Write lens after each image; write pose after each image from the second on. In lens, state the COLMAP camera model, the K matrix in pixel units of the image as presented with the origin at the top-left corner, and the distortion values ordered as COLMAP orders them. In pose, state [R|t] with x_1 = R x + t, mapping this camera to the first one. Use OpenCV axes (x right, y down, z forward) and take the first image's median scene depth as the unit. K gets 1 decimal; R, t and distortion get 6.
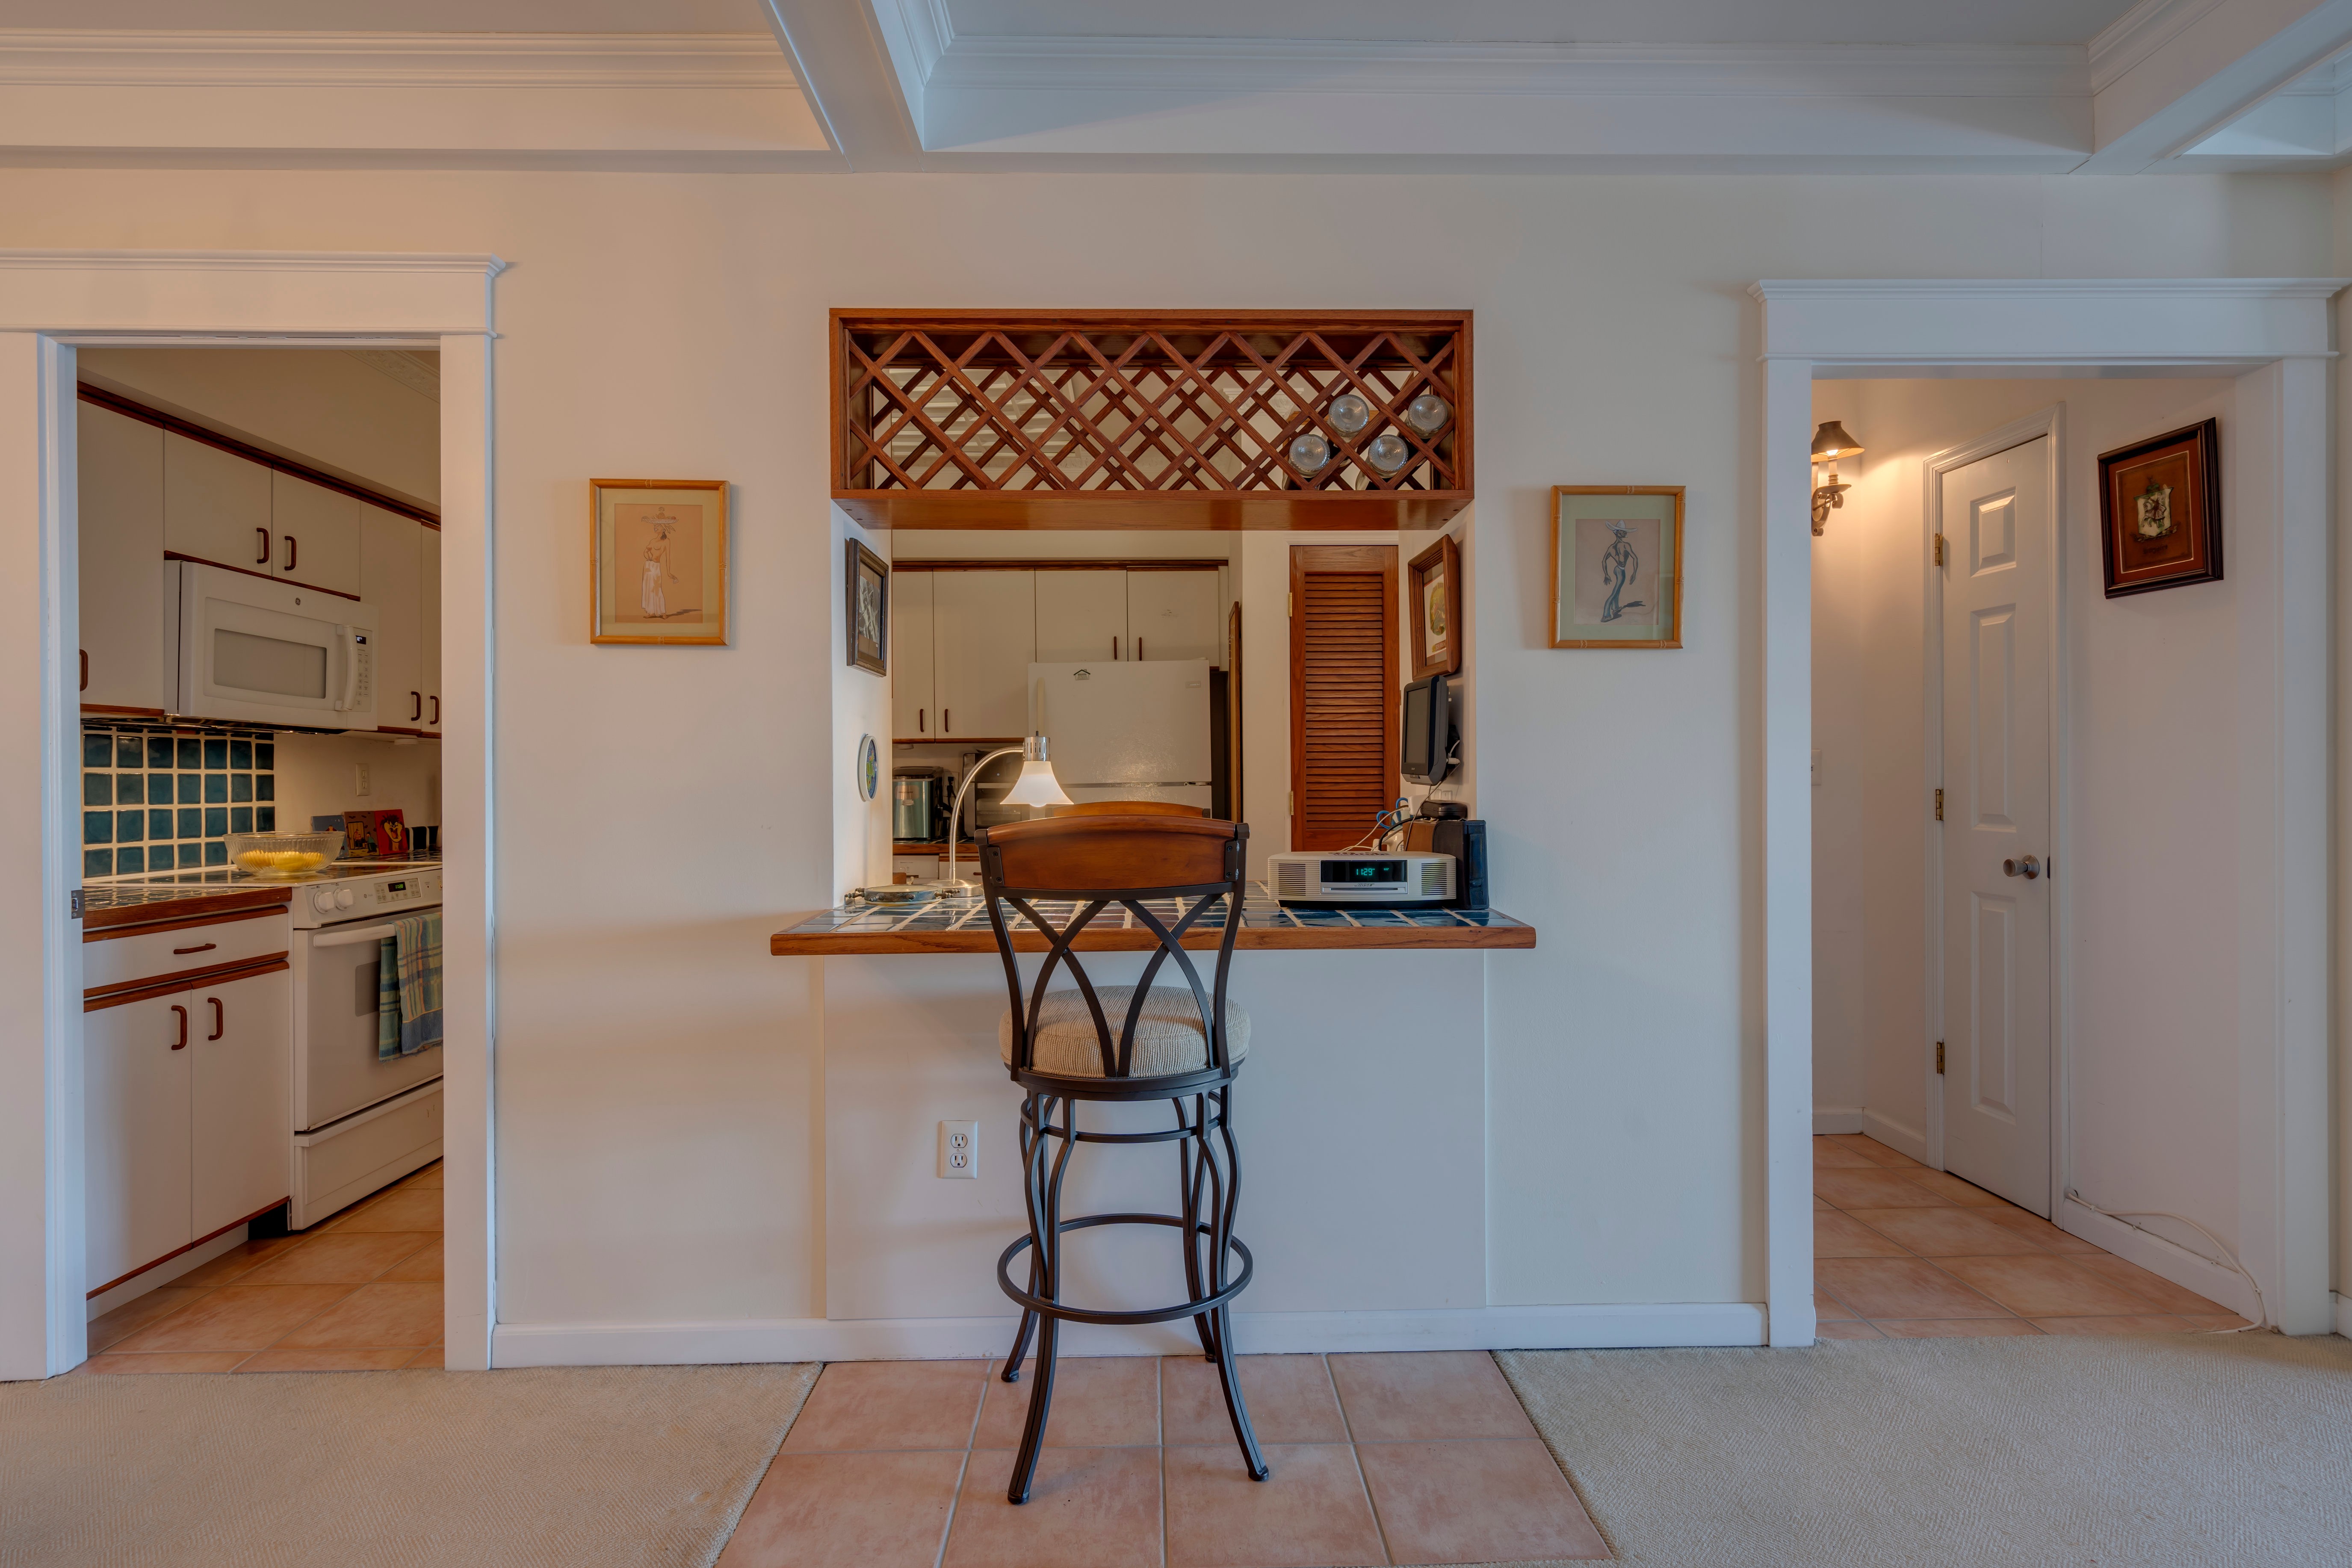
lens RADIAL K [[1191.3, 0, 1187.6], [0, 1191.3, 785.8], [0, 0, 1]] dist [0.000911, 0.000295]
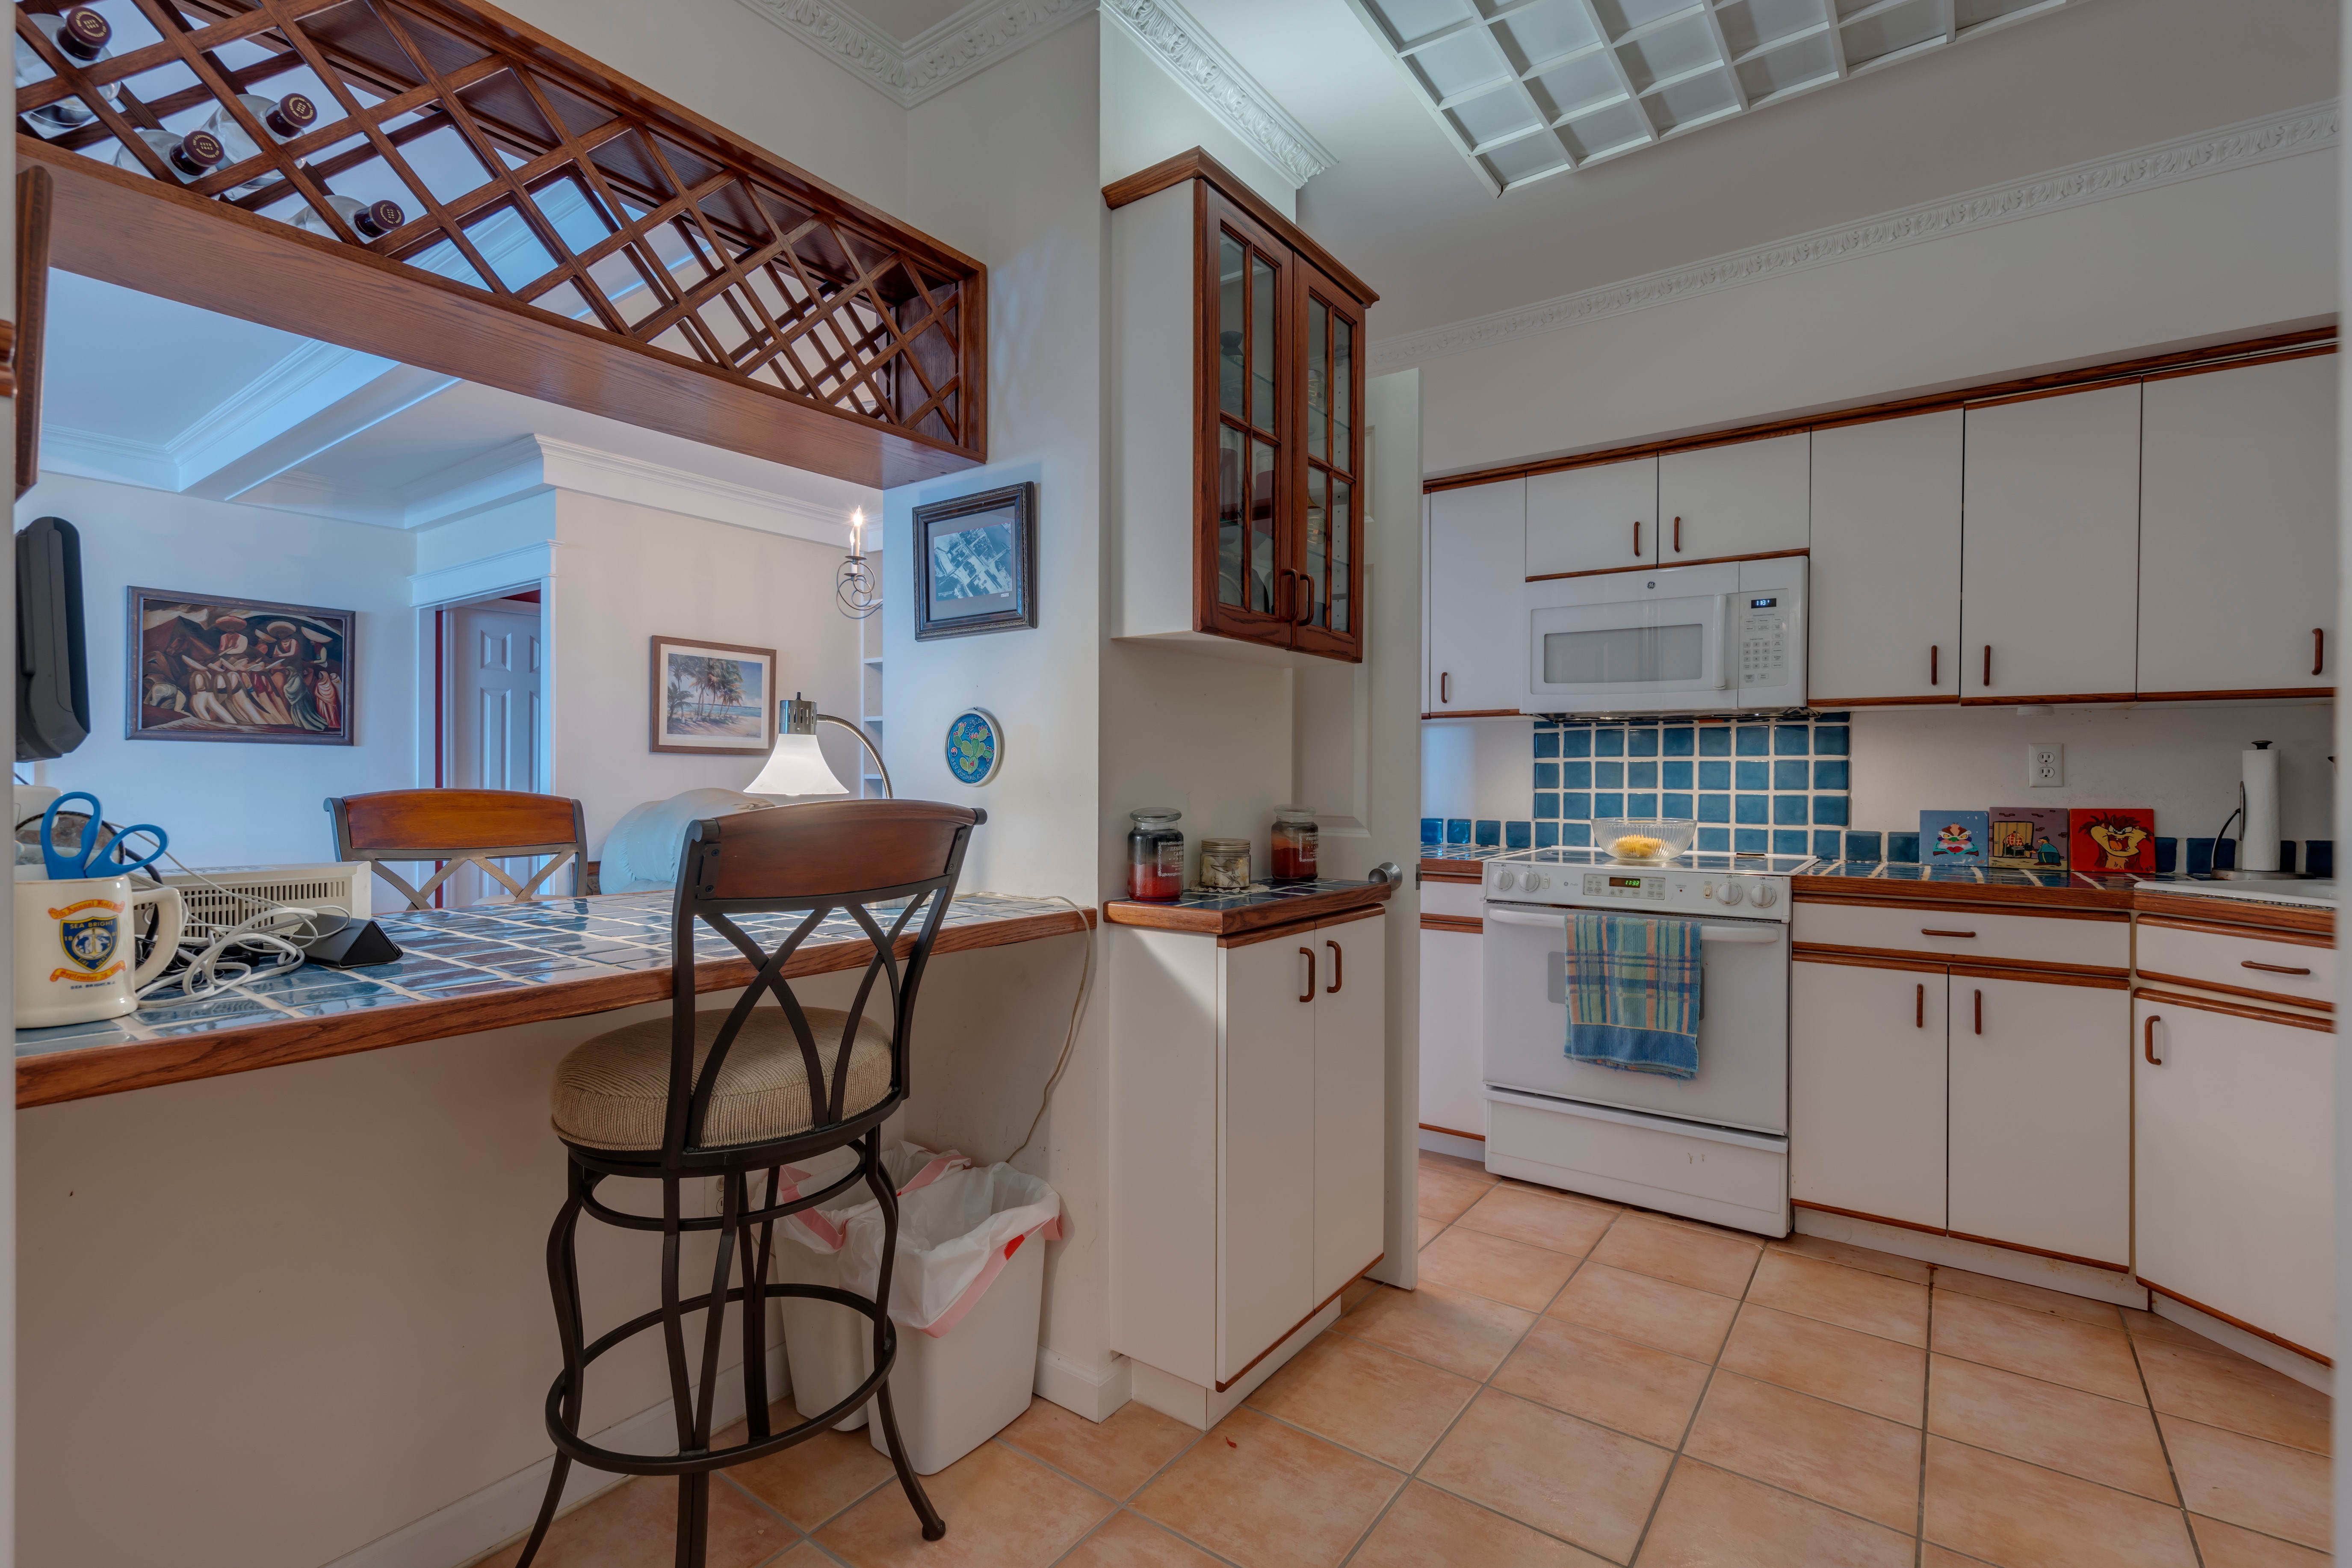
lens RADIAL K [[1058.5, 0, 1188.3], [0, 1058.5, 784.9], [0, 0, 1]] dist [-0.002306, 0.001982]
pose [[-0.609486, 0.007126, -0.792765, 0.237069], [-0.004613, 0.999911, 0.012534, 0.001809], [0.792784, 0.011297, -0.609399, 1.590555]]
